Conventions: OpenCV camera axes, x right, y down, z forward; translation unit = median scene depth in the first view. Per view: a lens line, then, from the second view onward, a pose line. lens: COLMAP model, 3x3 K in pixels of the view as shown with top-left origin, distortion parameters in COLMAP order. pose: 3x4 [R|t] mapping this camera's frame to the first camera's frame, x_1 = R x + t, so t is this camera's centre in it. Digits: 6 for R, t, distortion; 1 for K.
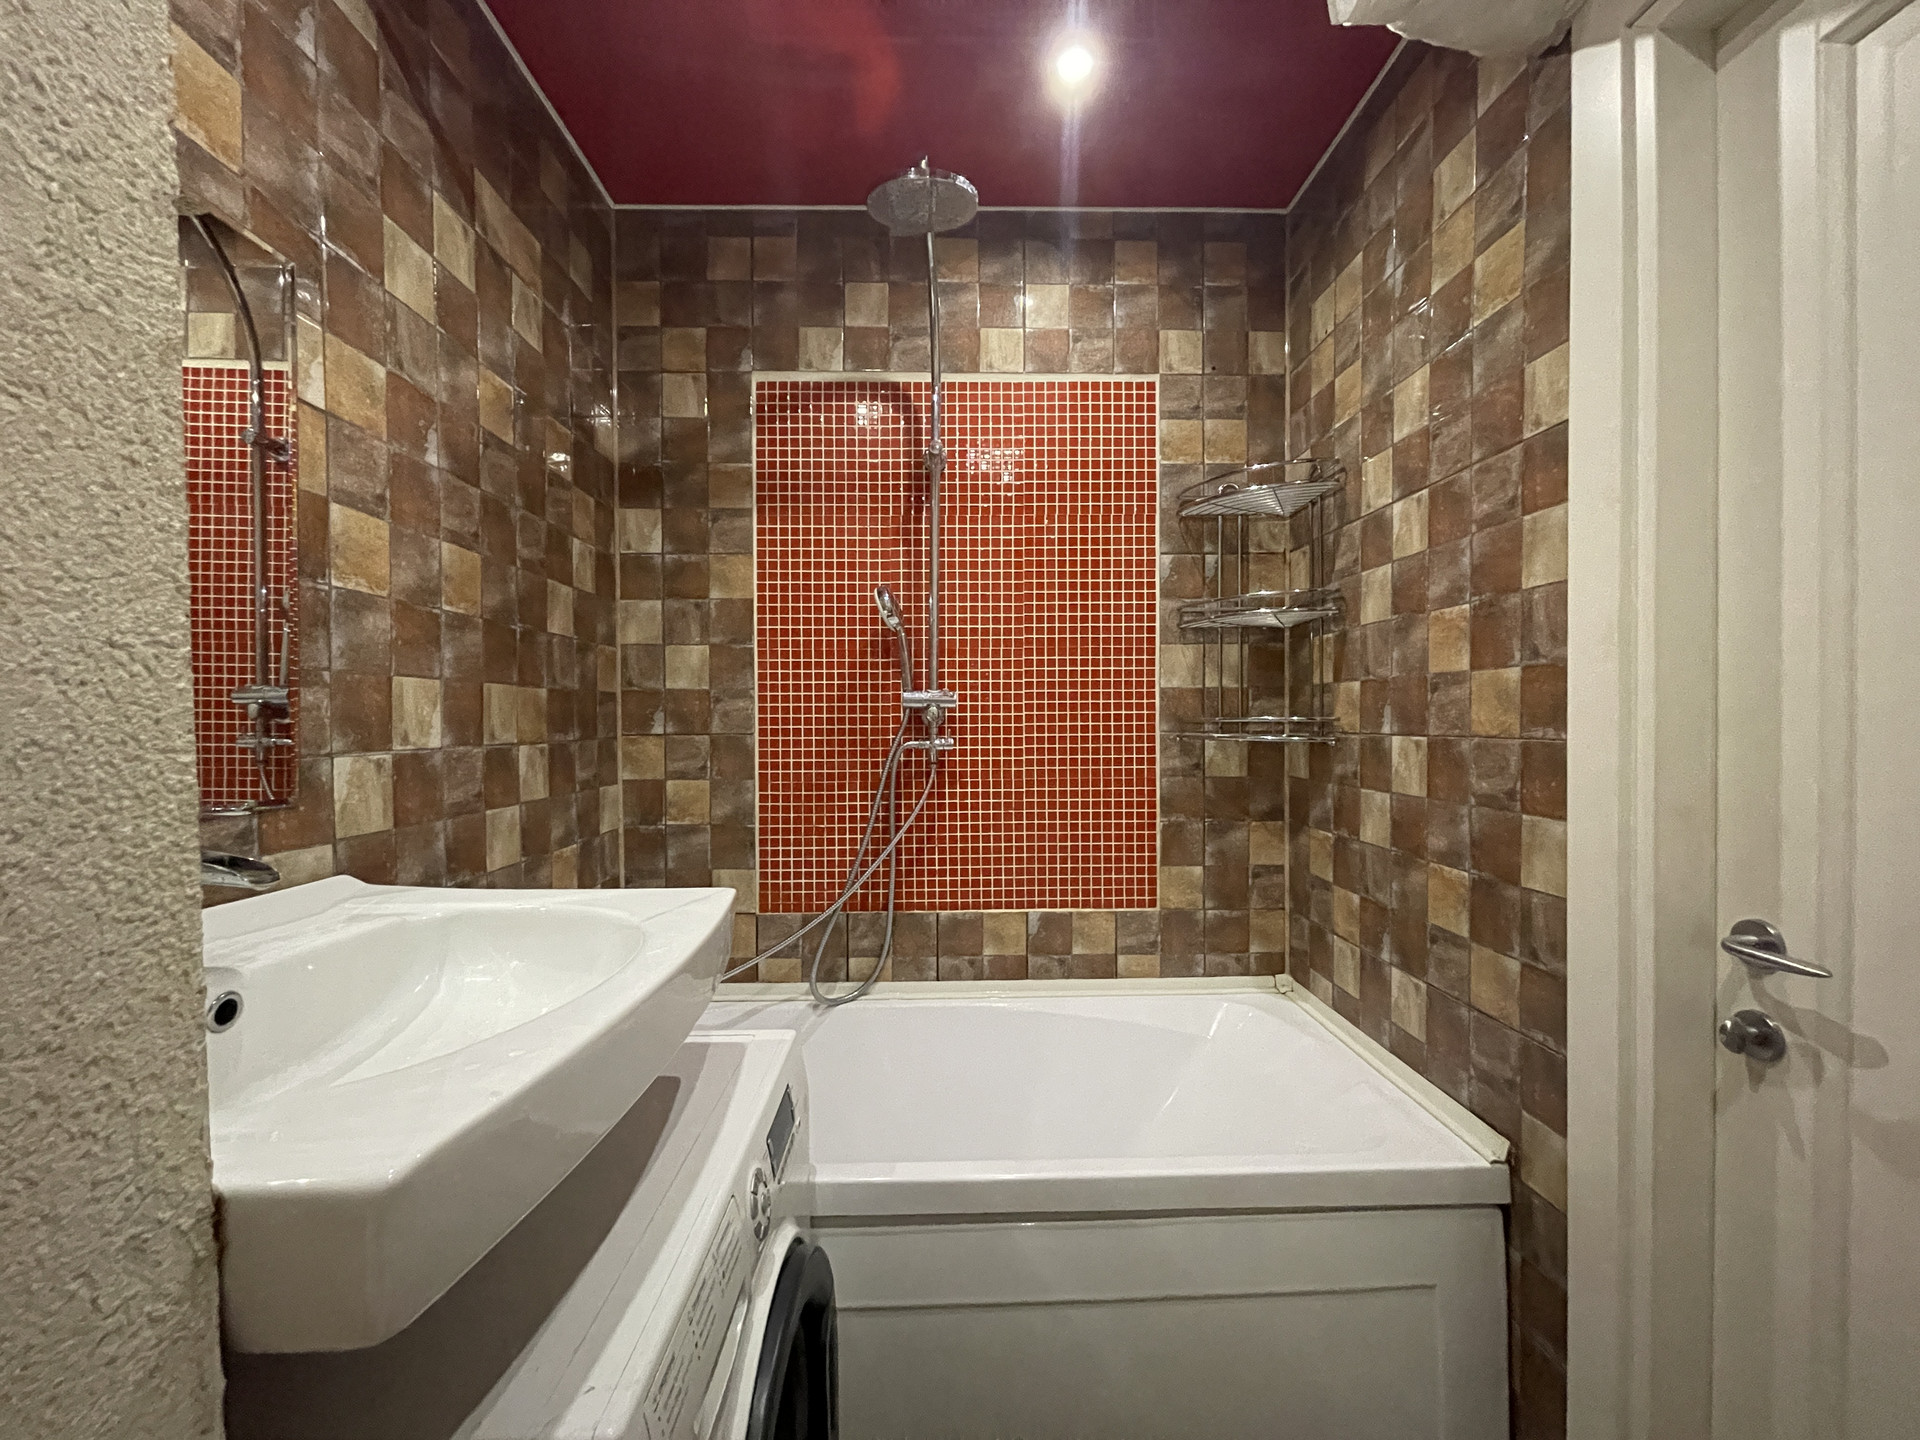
lens RADIAL K [[772.9, 0, 960.8], [0, 772.9, 722.2], [0, 0, 1]] dist [0.001290, -0.000017]
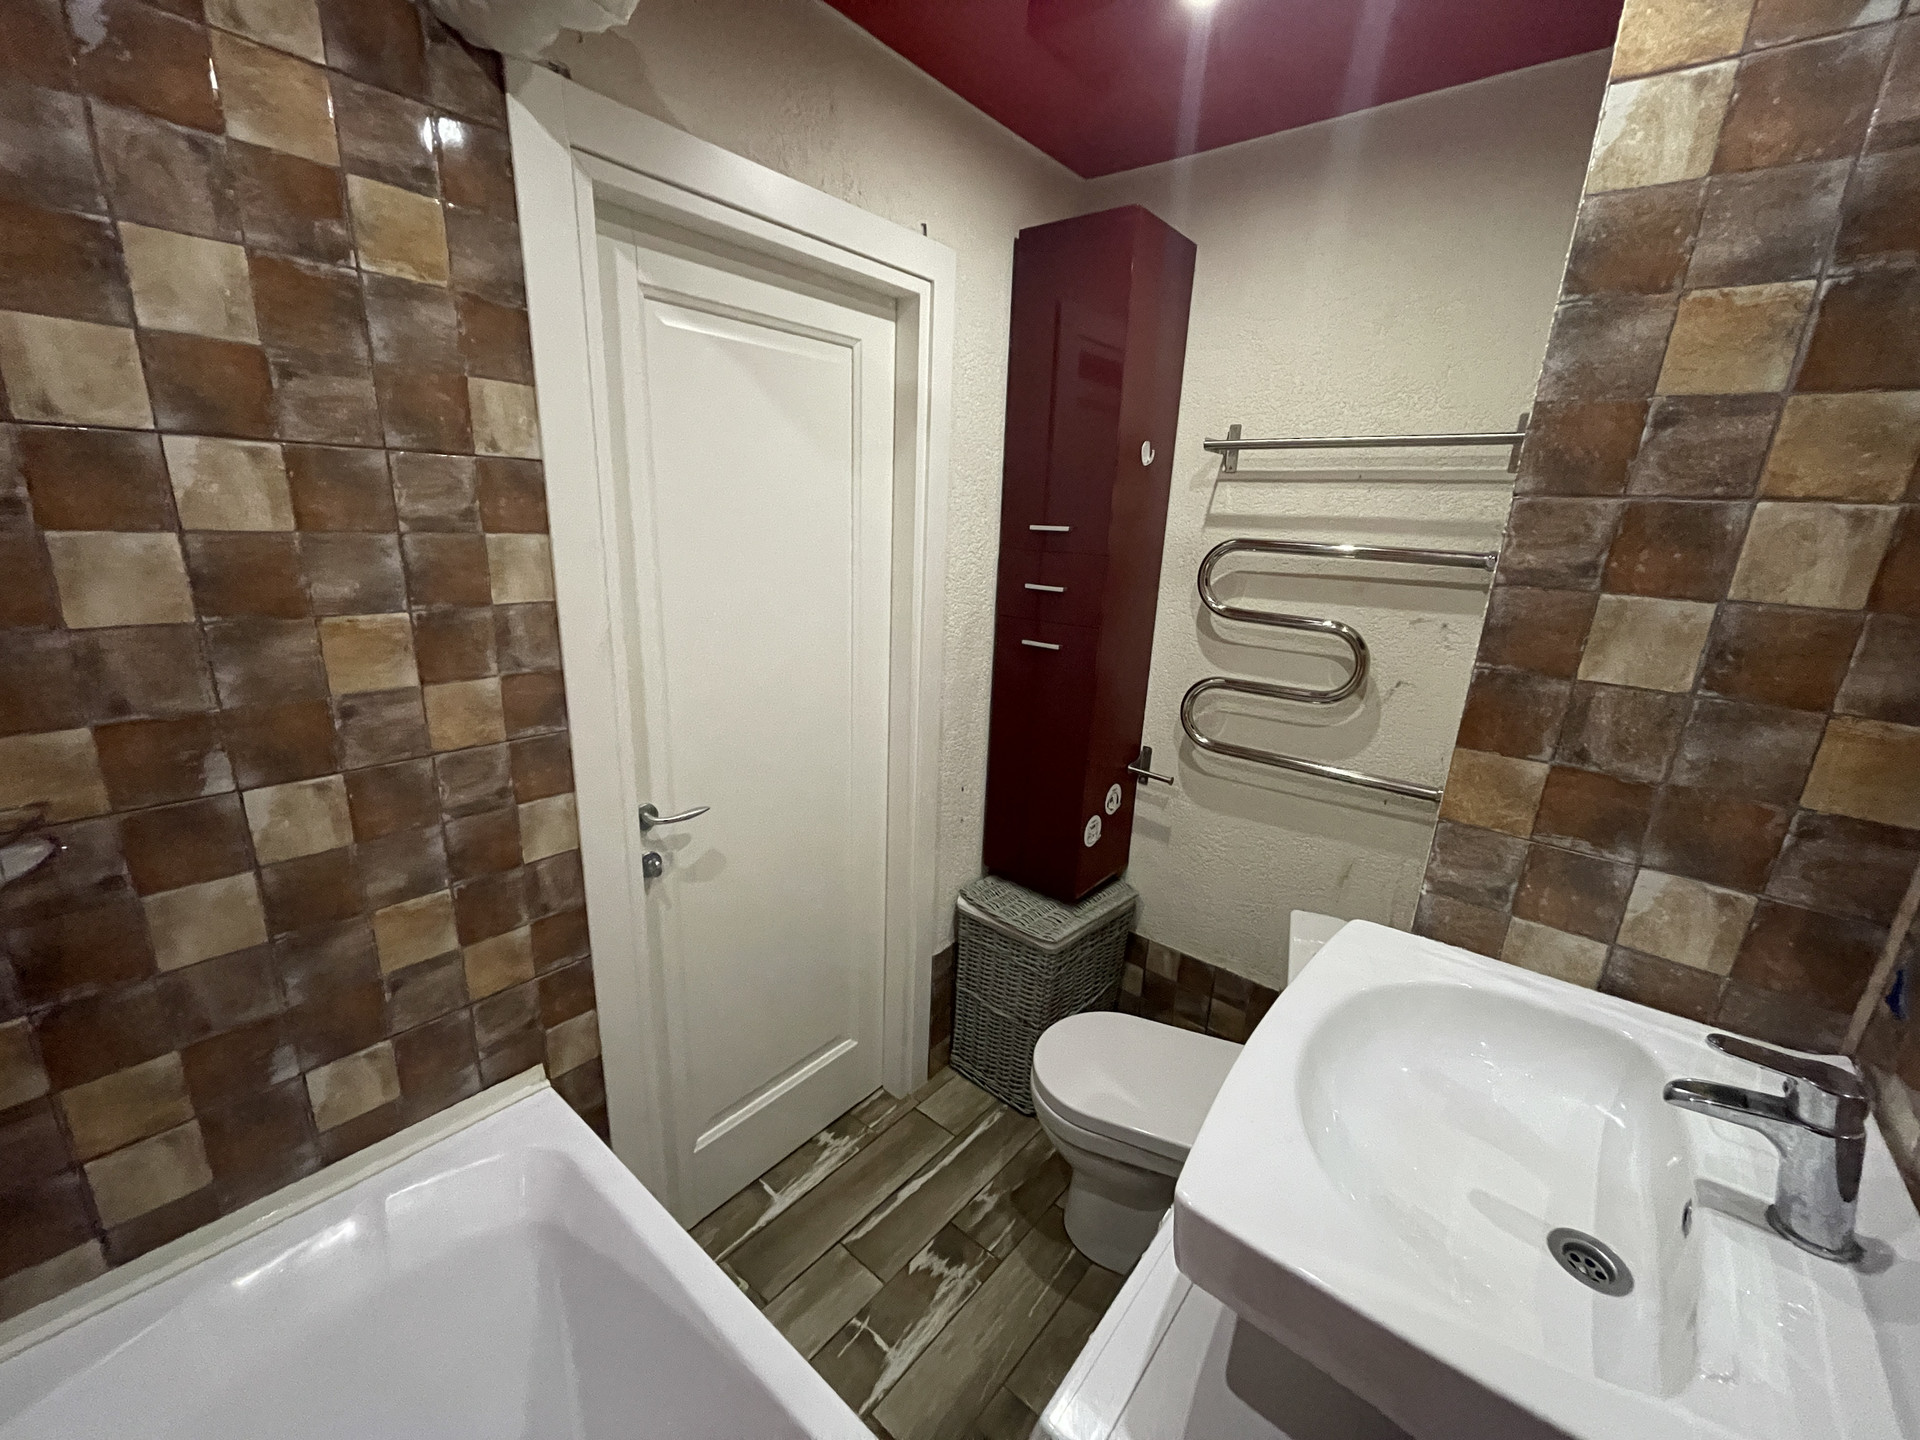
lens RADIAL K [[772.9, 0, 959.0], [0, 772.9, 728.2], [0, 0, 1]] dist [0.001290, -0.000017]
pose [[-0.751579, -0.201329, 0.628168, -0.392050], [-0.031237, 0.962079, 0.270975, -0.278009], [-0.658903, 0.184037, -0.729368, 1.221106]]
